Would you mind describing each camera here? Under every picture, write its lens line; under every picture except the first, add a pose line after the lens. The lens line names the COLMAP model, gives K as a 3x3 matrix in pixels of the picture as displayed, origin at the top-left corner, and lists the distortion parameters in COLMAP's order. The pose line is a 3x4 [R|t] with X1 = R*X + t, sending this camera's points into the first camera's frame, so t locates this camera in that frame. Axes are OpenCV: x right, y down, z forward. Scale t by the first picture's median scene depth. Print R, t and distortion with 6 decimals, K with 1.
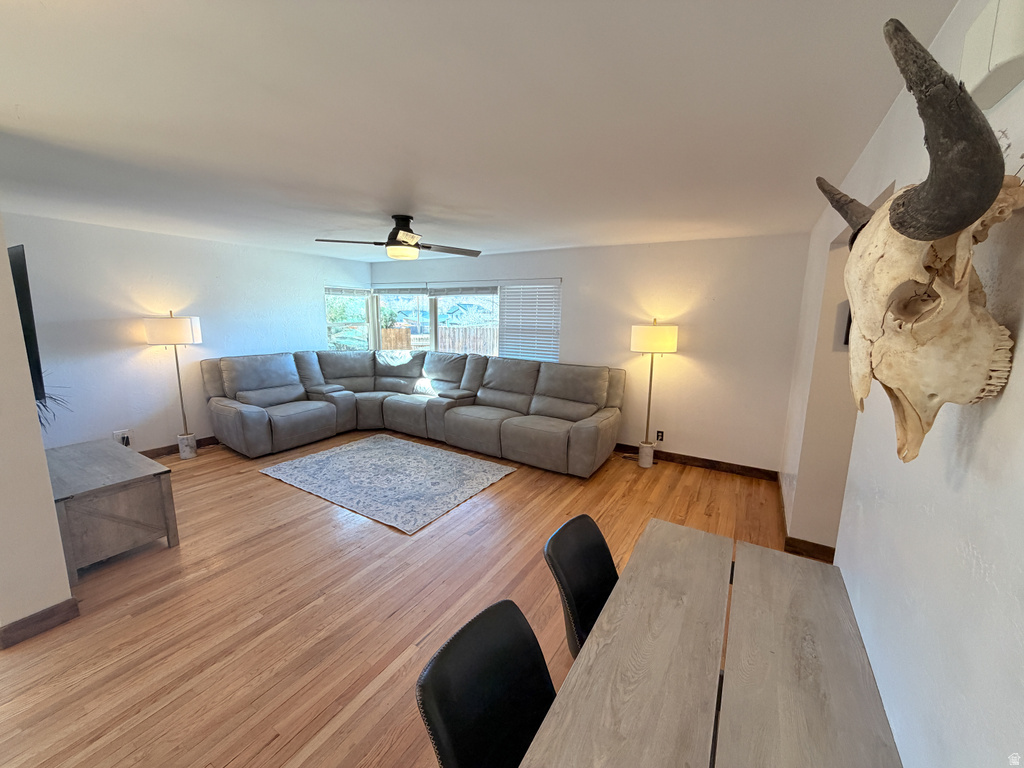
lens RADIAL K [[408.2, 0, 513.9], [0, 408.2, 382.5], [0, 0, 1]] dist [0.004480, -0.000330]
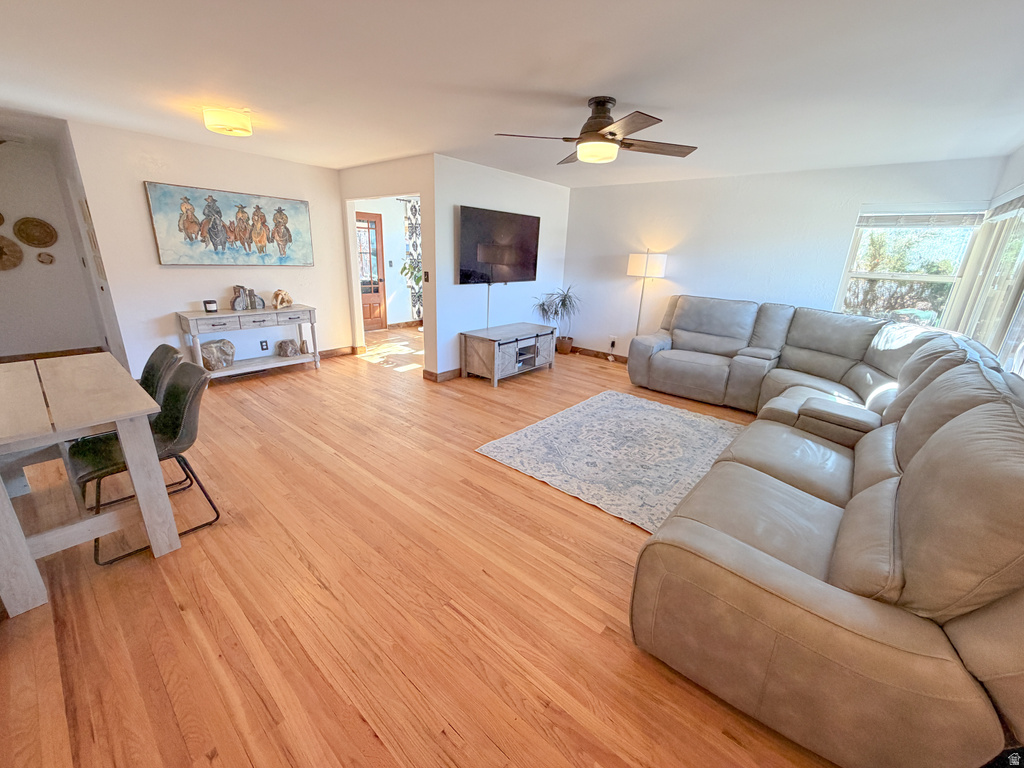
lens RADIAL K [[408.2, 0, 505.8], [0, 408.2, 379.0], [0, 0, 1]] dist [0.004480, -0.000330]
pose [[-0.168342, 0.270802, -0.947801, 0.468253], [-0.208779, 0.929914, 0.302773, -0.091794], [0.963365, 0.248850, -0.100006, 0.784983]]
